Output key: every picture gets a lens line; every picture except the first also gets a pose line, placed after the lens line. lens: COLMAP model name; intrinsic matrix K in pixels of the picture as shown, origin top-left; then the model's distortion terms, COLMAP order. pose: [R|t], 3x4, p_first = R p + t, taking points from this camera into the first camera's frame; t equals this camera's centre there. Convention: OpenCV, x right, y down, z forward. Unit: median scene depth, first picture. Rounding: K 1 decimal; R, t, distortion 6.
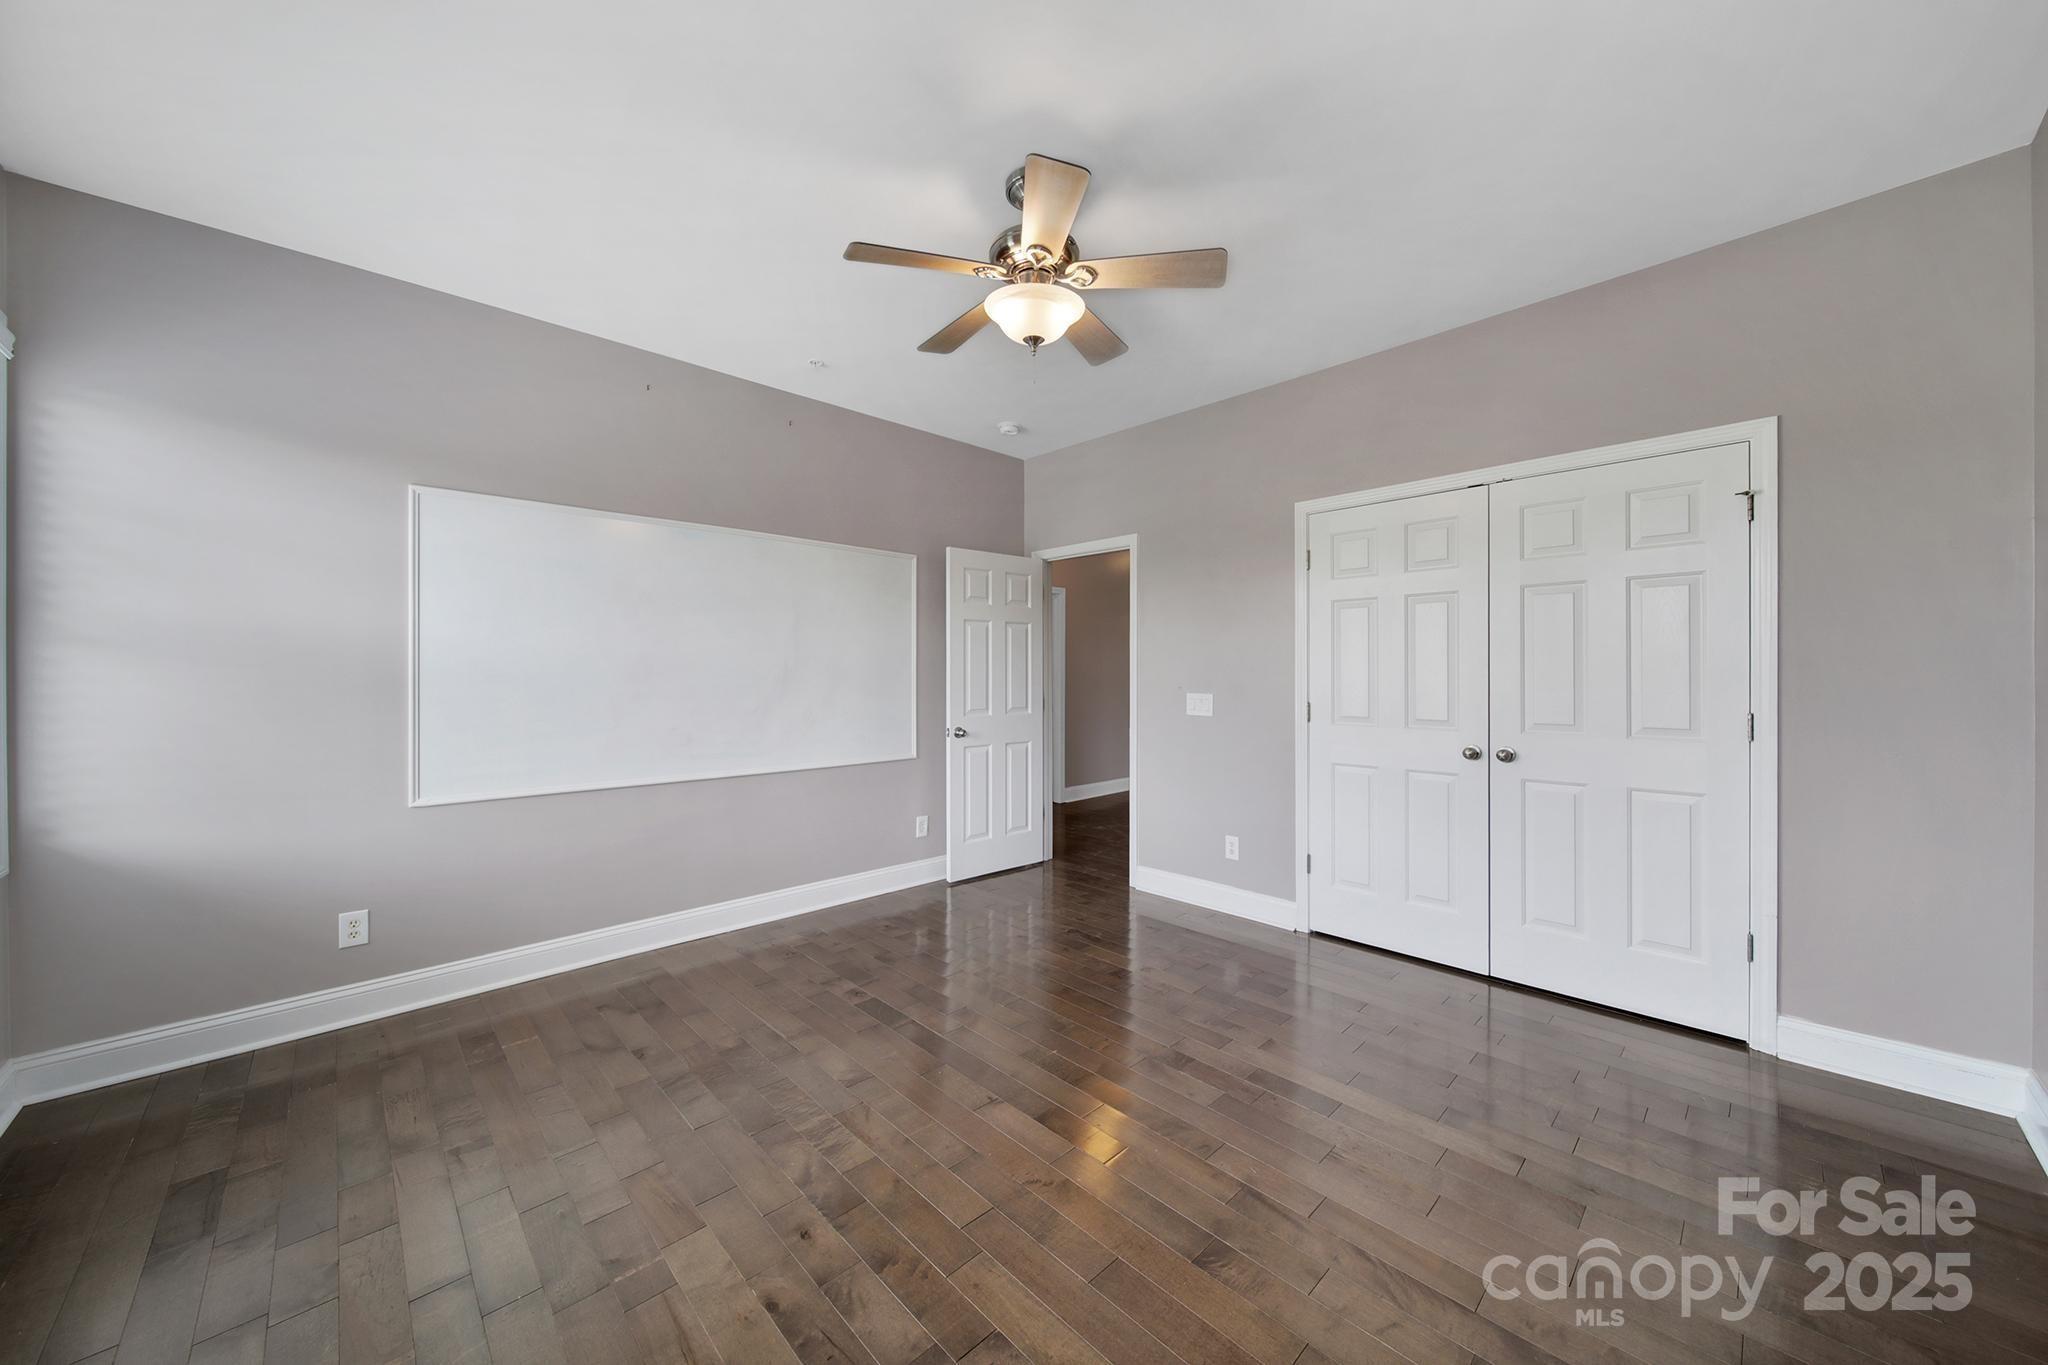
lens RADIAL K [[722.8, 0, 1030.4], [0, 722.8, 674.7], [0, 0, 1]] dist [-0.004109, -0.000964]
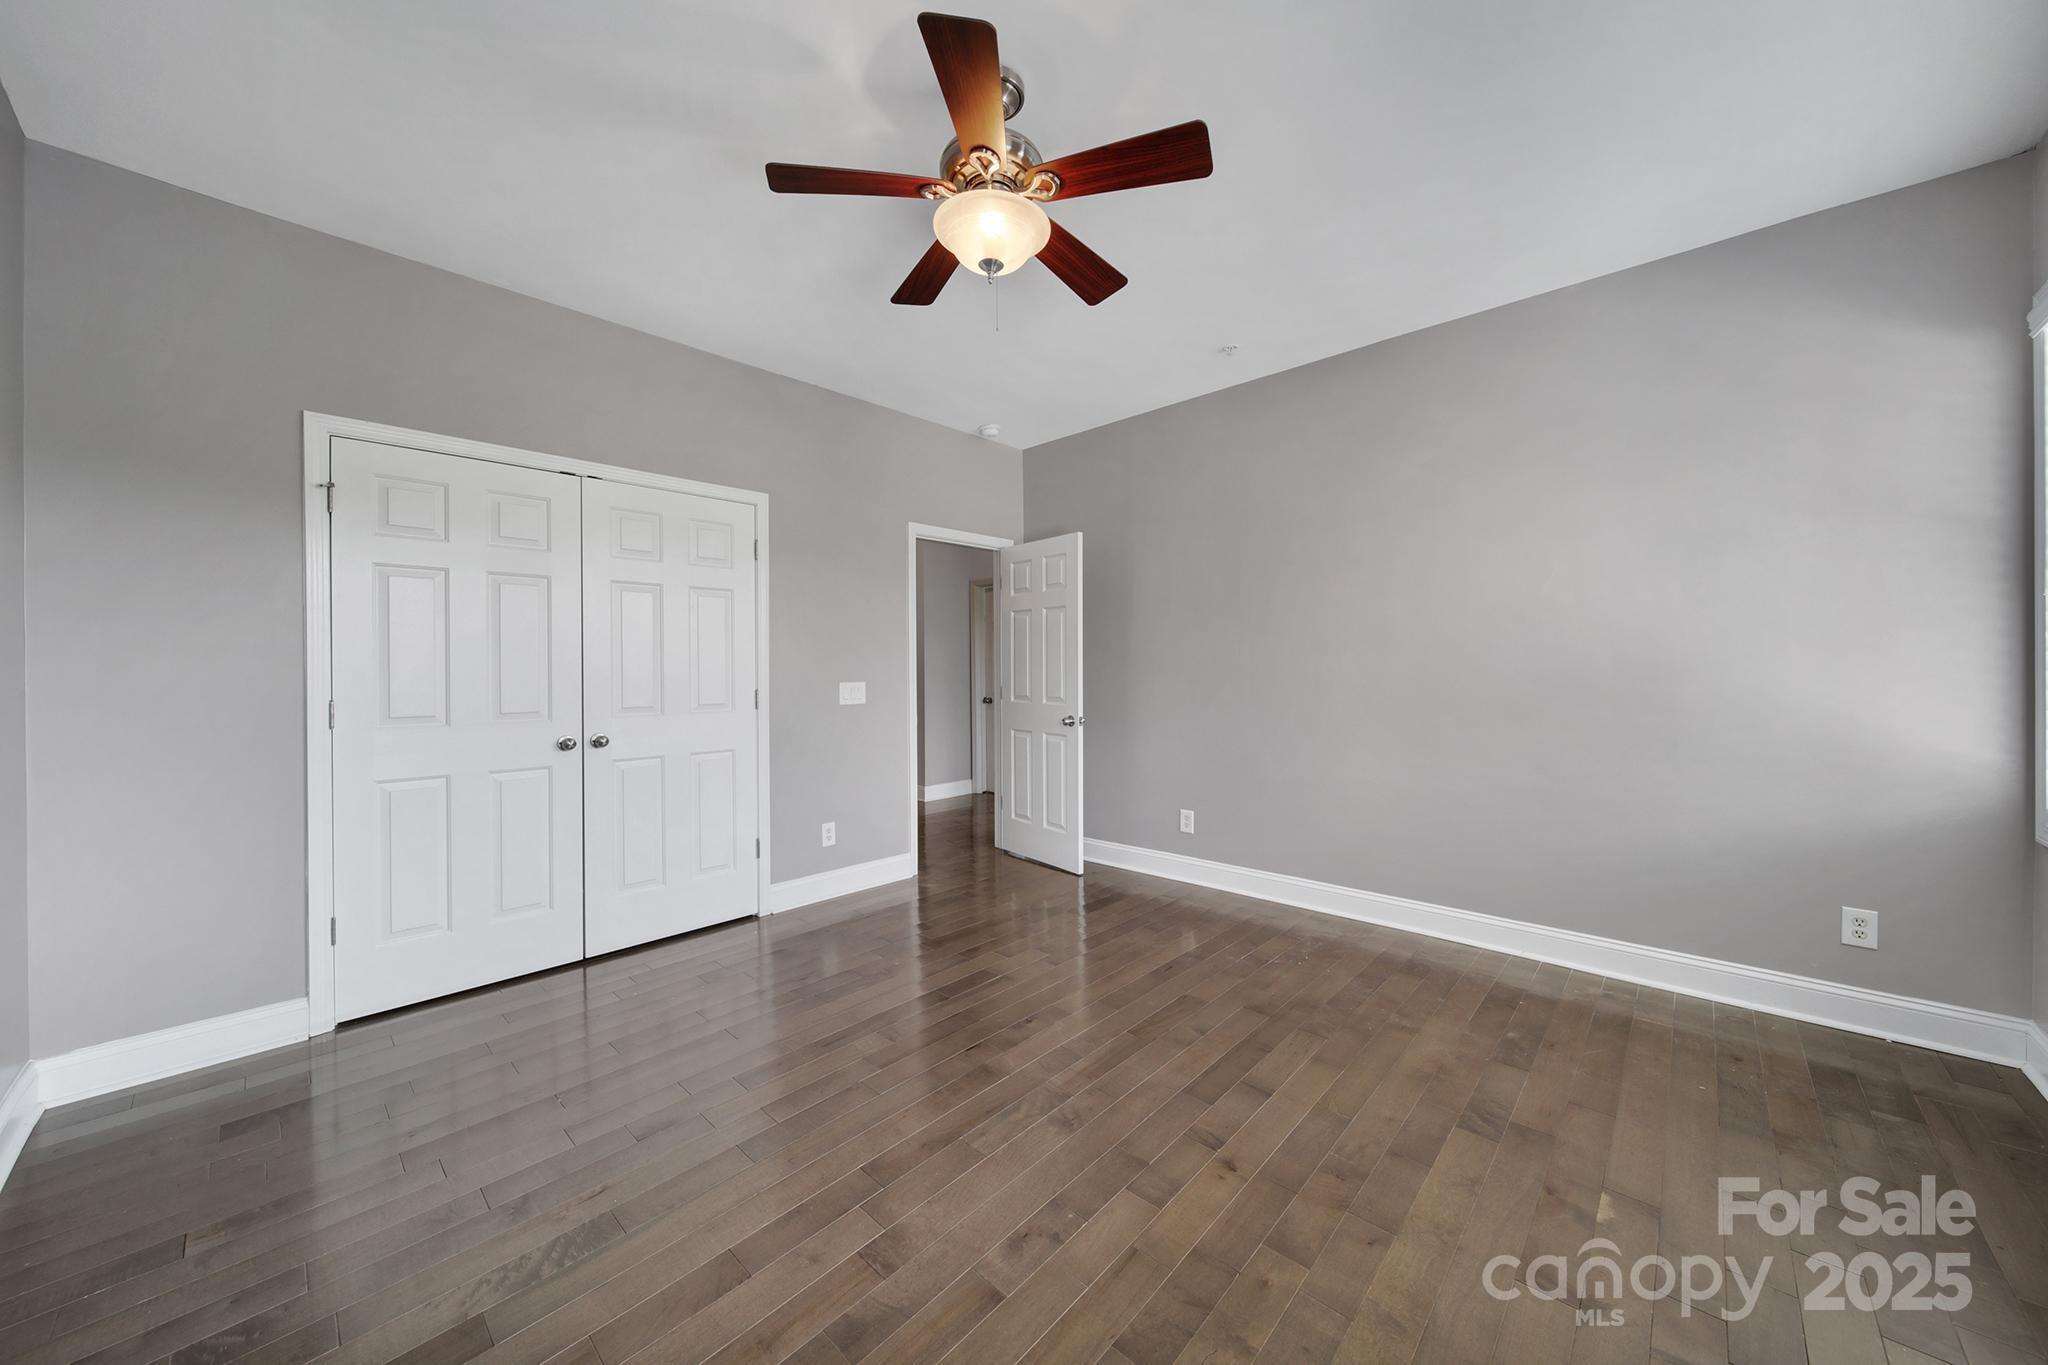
lens RADIAL K [[722.8, 0, 1027.6], [0, 722.8, 670.4], [0, 0, 1]] dist [-0.004109, -0.000964]
pose [[-0.055674, -0.009645, 0.998402, -0.418750], [0.001710, 0.999951, 0.009756, -0.000221], [-0.998448, 0.002251, -0.055654, 0.433378]]
